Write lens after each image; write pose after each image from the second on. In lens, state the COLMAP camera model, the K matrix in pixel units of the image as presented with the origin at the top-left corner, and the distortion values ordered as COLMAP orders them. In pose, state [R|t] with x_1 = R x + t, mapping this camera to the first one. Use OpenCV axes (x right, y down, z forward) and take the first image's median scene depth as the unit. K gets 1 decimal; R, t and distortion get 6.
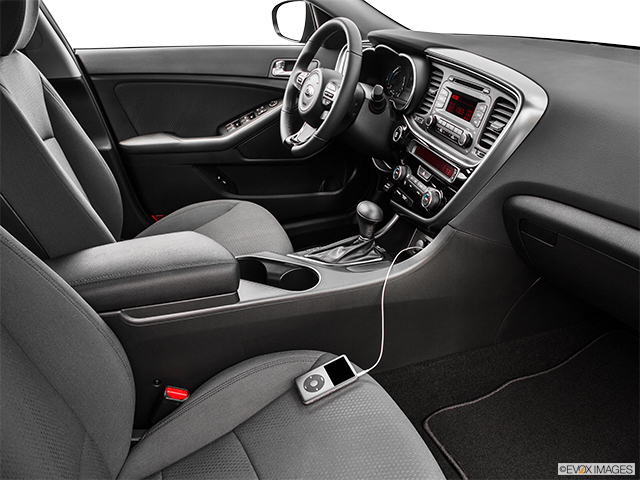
lens RADIAL K [[484.1, 0, 318.6], [0, 484.1, 239.7], [0, 0, 1]] dist [-0.105916, 0.022640]
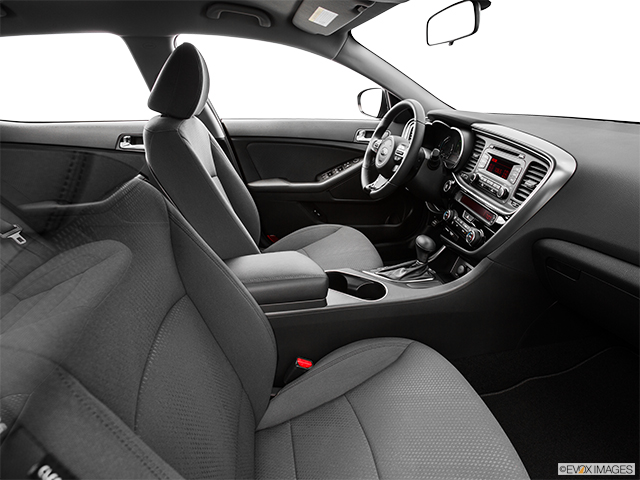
lens RADIAL K [[318.0, 0, 338.6], [0, 318.0, 233.0], [0, 0, 1]] dist [-0.060089, 0.001859]
pose [[0.992595, 0.051101, -0.110200, -0.037751], [-0.056175, 0.997476, -0.043435, -0.033347], [0.107702, 0.049304, 0.992960, 0.091761]]
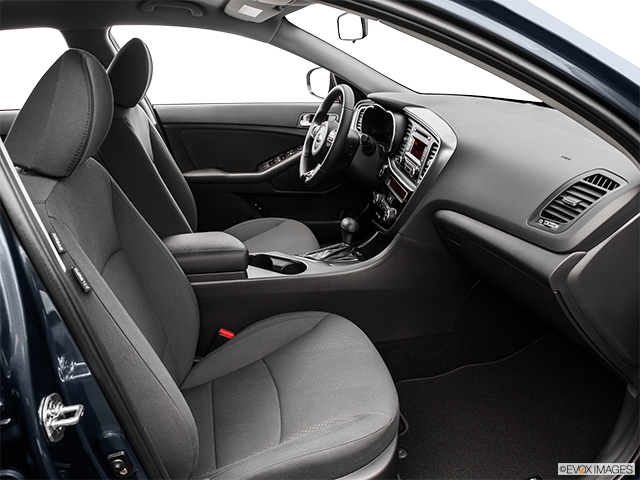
lens RADIAL K [[484.1, 0, 317.9], [0, 484.1, 237.7], [0, 0, 1]] dist [-0.105916, 0.022640]
pose [[0.990754, 0.040363, -0.129531, 0.182183], [-0.053269, 0.993782, -0.097774, 0.109073], [0.124779, 0.103770, 0.986743, -0.334222]]
